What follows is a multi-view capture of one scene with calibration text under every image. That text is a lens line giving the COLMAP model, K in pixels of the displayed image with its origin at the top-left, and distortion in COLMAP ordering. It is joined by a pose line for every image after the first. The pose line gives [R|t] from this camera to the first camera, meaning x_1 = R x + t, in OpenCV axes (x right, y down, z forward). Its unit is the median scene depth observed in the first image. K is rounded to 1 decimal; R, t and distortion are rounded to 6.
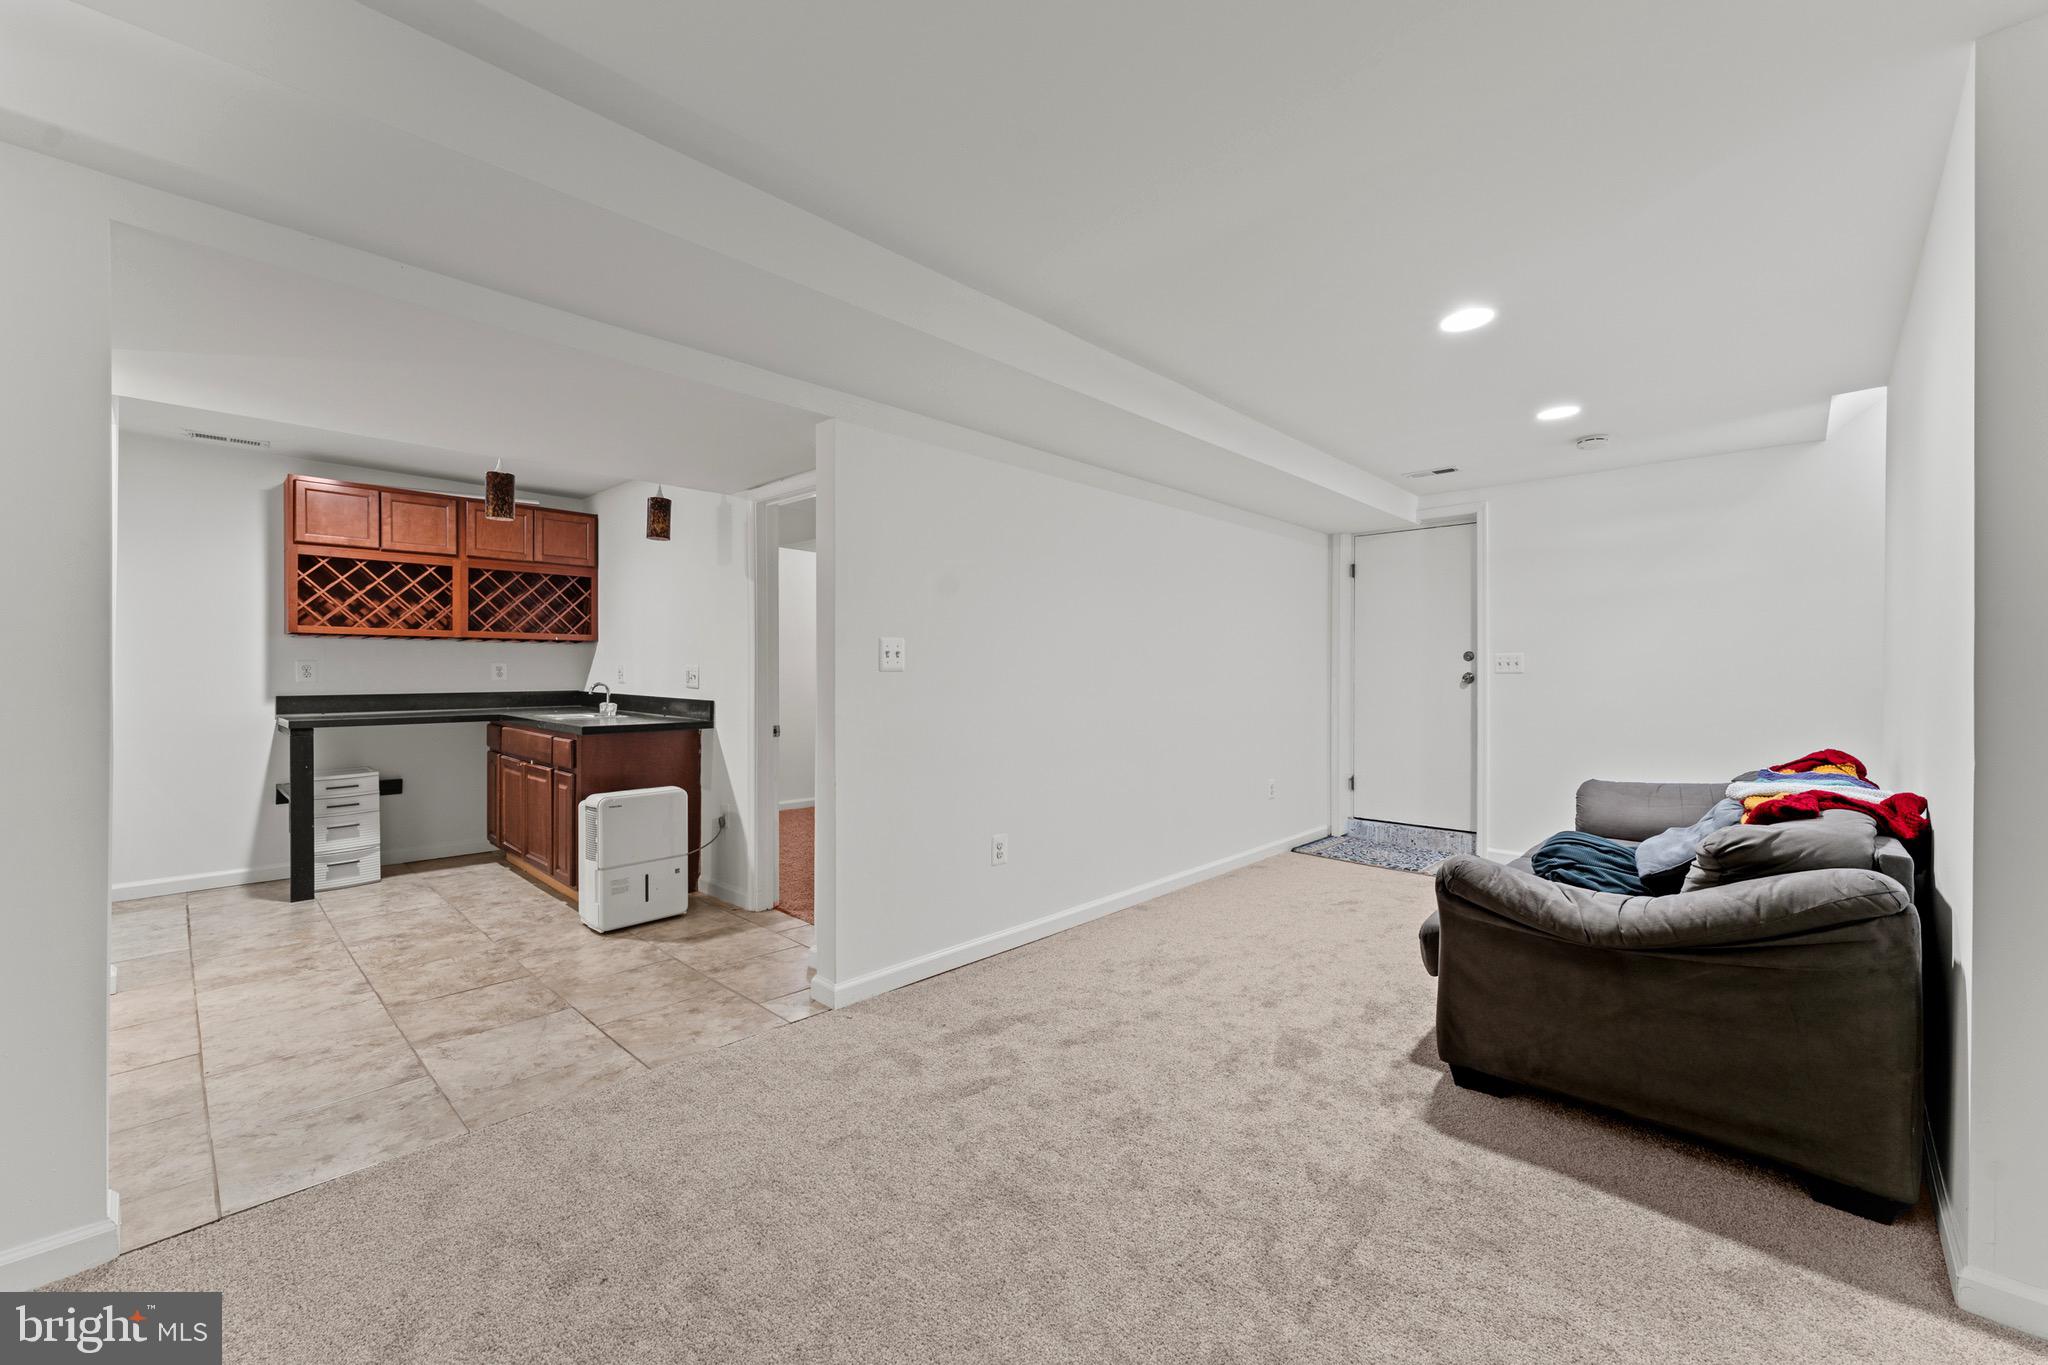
lens RADIAL K [[831.4, 0, 1021.7], [0, 831.4, 670.8], [0, 0, 1]] dist [0.002371, 0.000223]
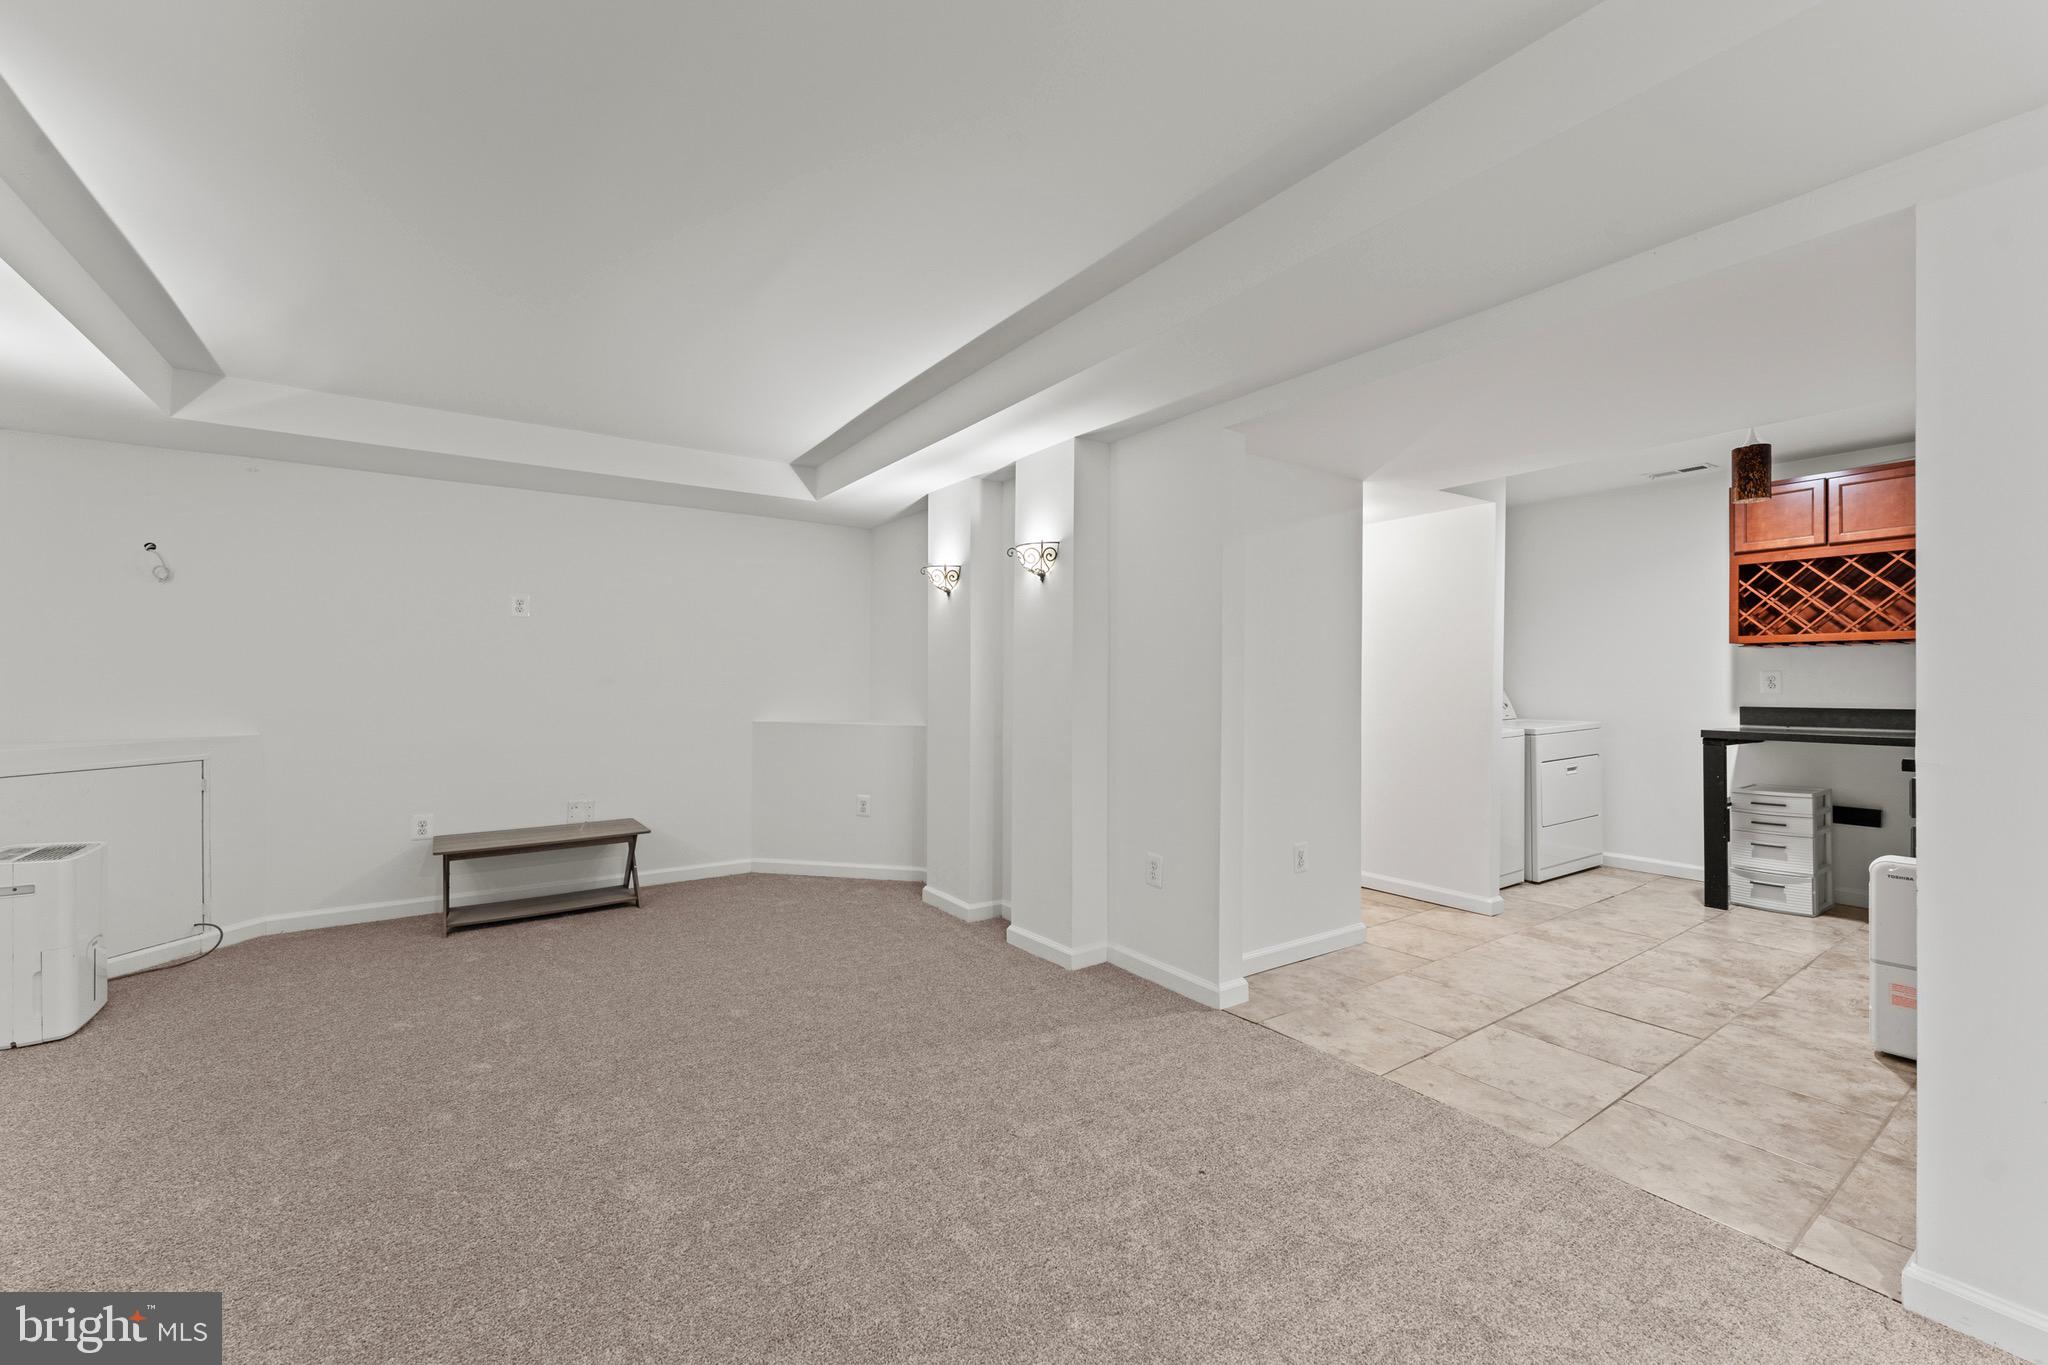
lens RADIAL K [[831.4, 0, 1025.5], [0, 831.4, 677.7], [0, 0, 1]] dist [0.002371, 0.000223]
pose [[-0.189769, -0.000201, -0.981829, 0.266877], [-0.003363, 0.999994, 0.000445, -0.001517], [0.981823, 0.003386, -0.189768, 0.337937]]
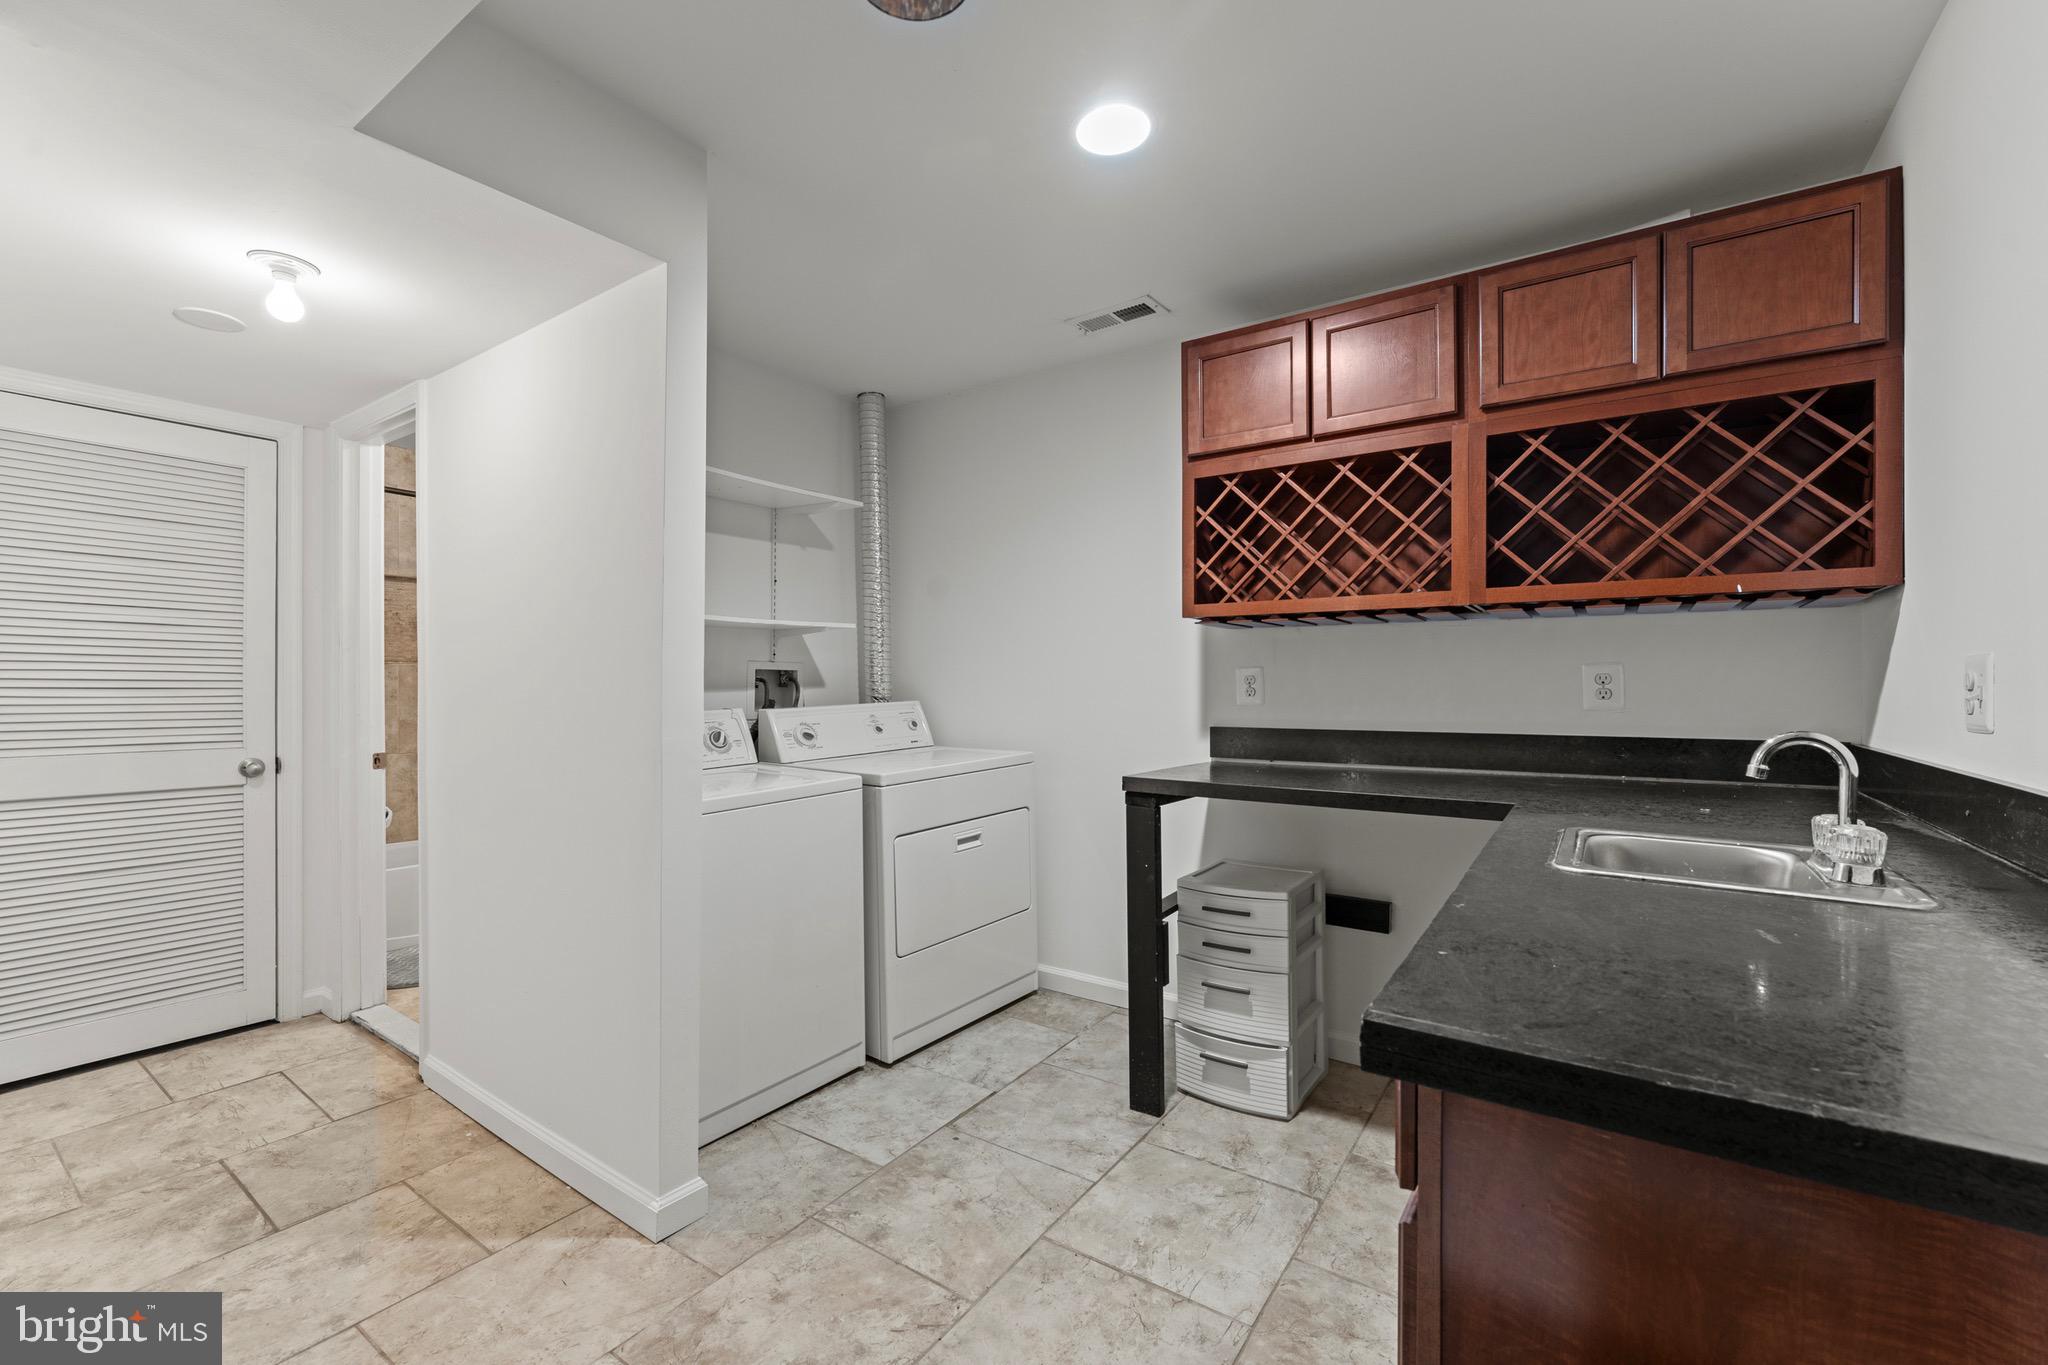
lens RADIAL K [[831.4, 0, 1018.8], [0, 831.4, 687.3], [0, 0, 1]] dist [0.002371, 0.000223]
pose [[0.171805, 0.000626, -0.985131, -0.319712], [-0.001593, 0.999999, 0.000357, 0.002200], [0.985130, 0.001507, 0.171806, 0.758624]]
